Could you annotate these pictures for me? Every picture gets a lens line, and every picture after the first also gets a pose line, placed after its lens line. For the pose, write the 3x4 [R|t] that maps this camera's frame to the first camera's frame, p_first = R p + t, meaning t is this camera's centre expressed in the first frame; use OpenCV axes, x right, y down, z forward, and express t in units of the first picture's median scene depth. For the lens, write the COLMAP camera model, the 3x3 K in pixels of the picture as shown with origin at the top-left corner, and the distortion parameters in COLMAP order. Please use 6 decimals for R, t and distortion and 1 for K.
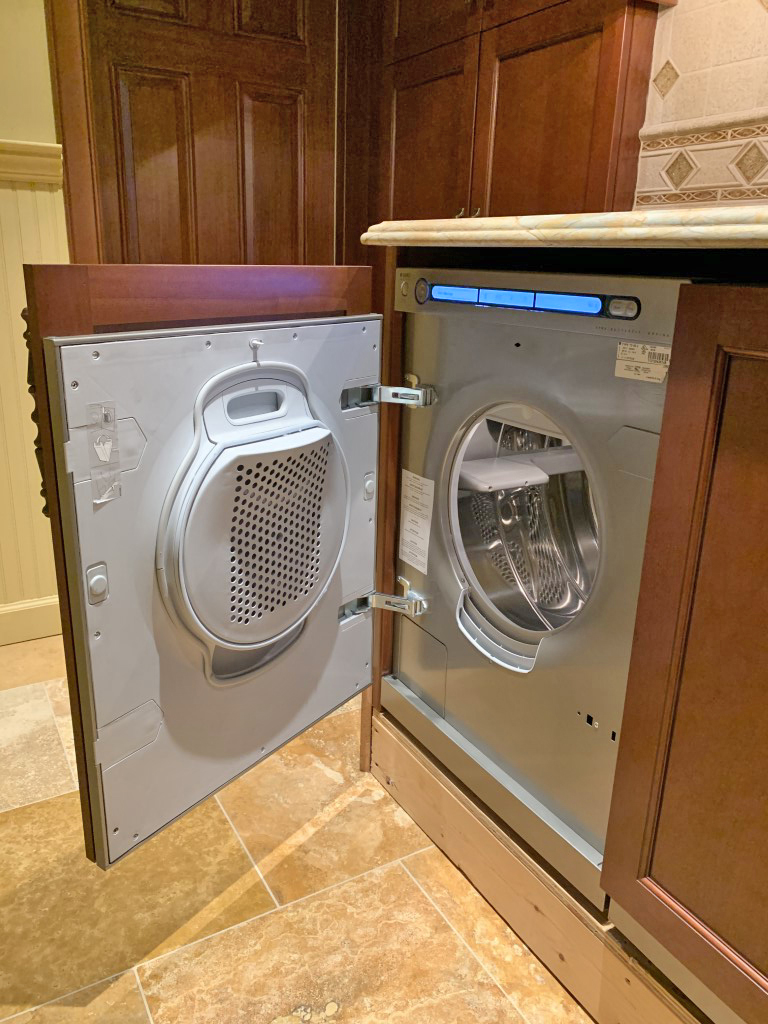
lens RADIAL K [[767.0, 0, 384.0], [0, 767.0, 512.0], [0, 0, 1]] dist [0.005066, -0.001253]
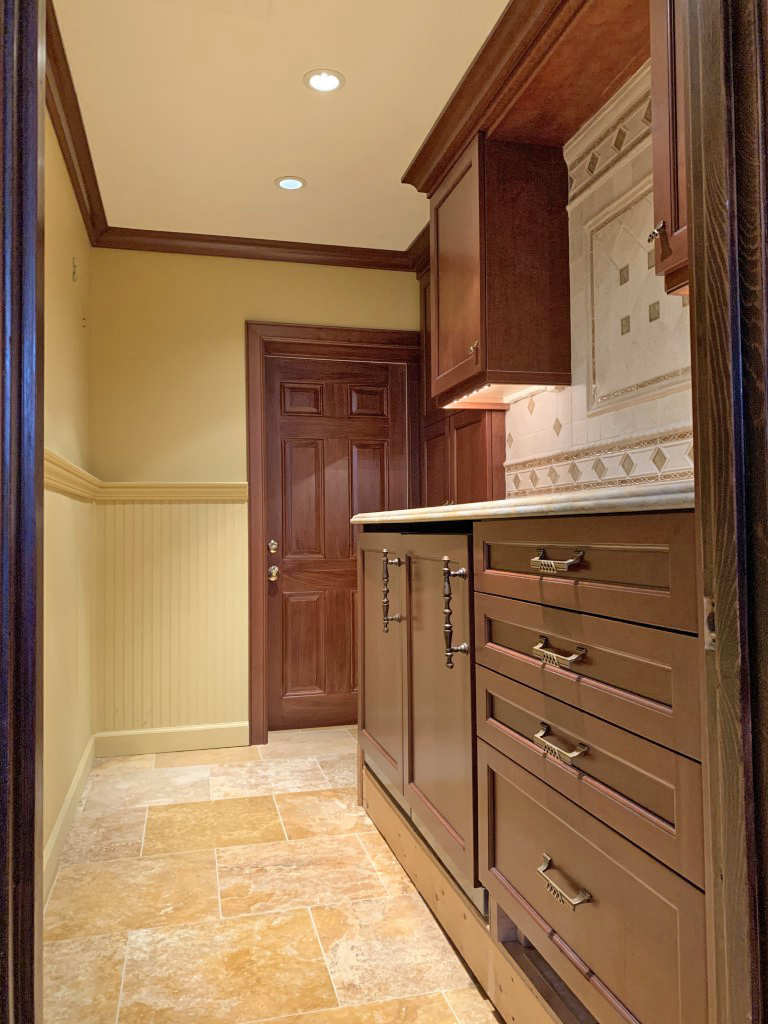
lens RADIAL K [[767.0, 0, 384.0], [0, 767.0, 512.0], [0, 0, 1]] dist [0.005066, -0.001253]
pose [[0.958431, -0.046164, -0.281566, 0.586357], [-0.050986, 0.943232, -0.328197, 0.292797], [0.280733, 0.328910, 0.901669, -0.841279]]
